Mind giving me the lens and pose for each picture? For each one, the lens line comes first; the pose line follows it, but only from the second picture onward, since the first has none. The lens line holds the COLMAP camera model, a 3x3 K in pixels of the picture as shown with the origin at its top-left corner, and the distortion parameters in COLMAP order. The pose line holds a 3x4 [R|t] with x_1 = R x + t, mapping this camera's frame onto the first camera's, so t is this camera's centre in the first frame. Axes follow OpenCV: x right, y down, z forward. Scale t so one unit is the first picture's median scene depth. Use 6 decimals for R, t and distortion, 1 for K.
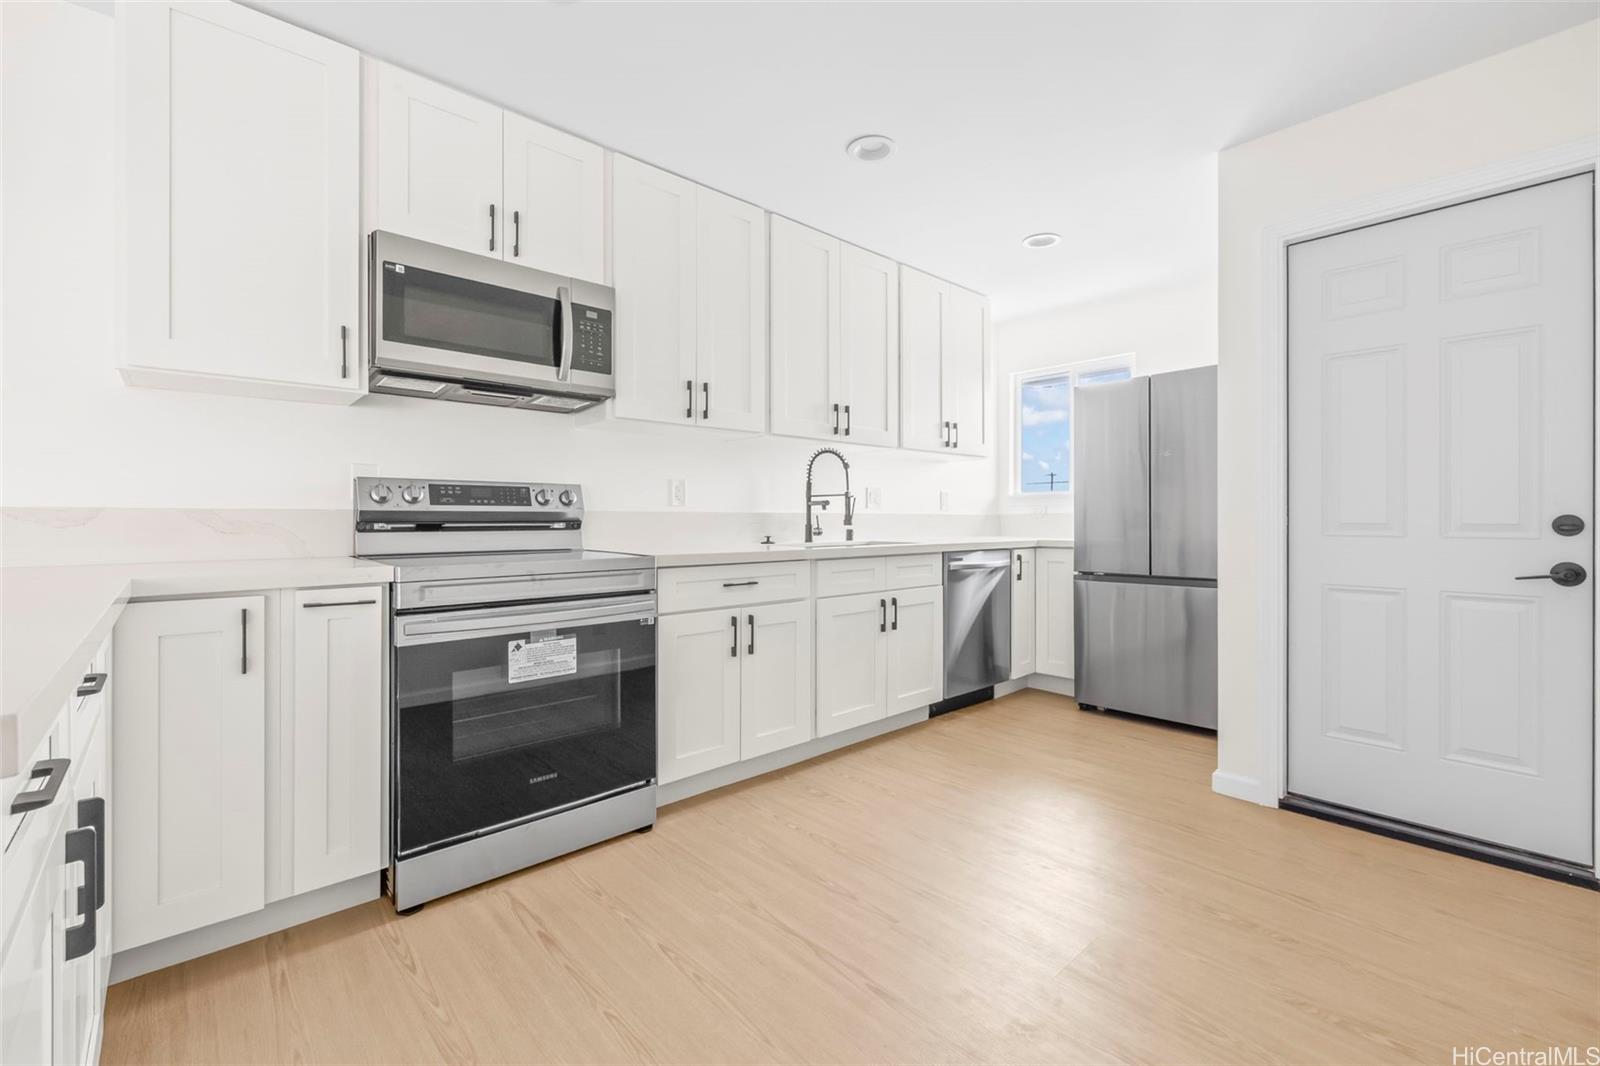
lens RADIAL K [[671.5, 0, 796.3], [0, 671.5, 514.9], [0, 0, 1]] dist [-0.001042, -0.000098]
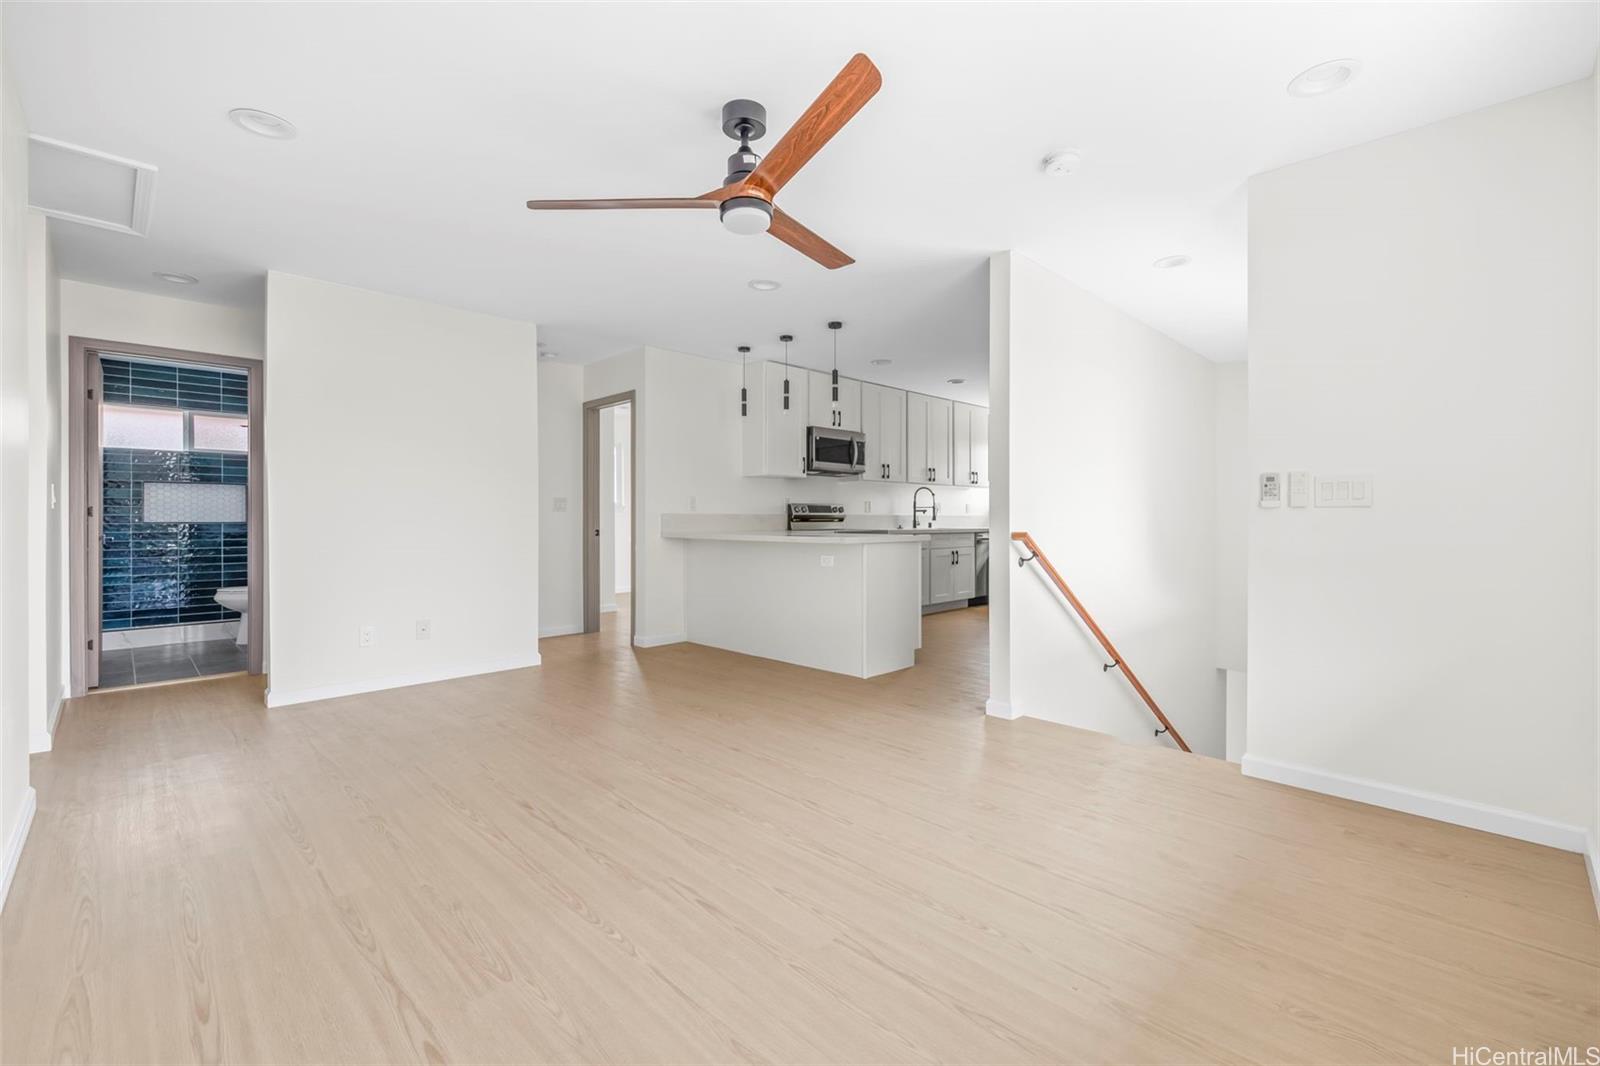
lens RADIAL K [[671.5, 0, 796.3], [0, 671.5, 514.9], [0, 0, 1]] dist [-0.001042, -0.000098]
pose [[0.999164, -0.001020, 0.040859, -0.503069], [0.001094, 0.999998, -0.001807, -0.000379], [-0.040857, 0.001850, 0.999163, -1.311849]]
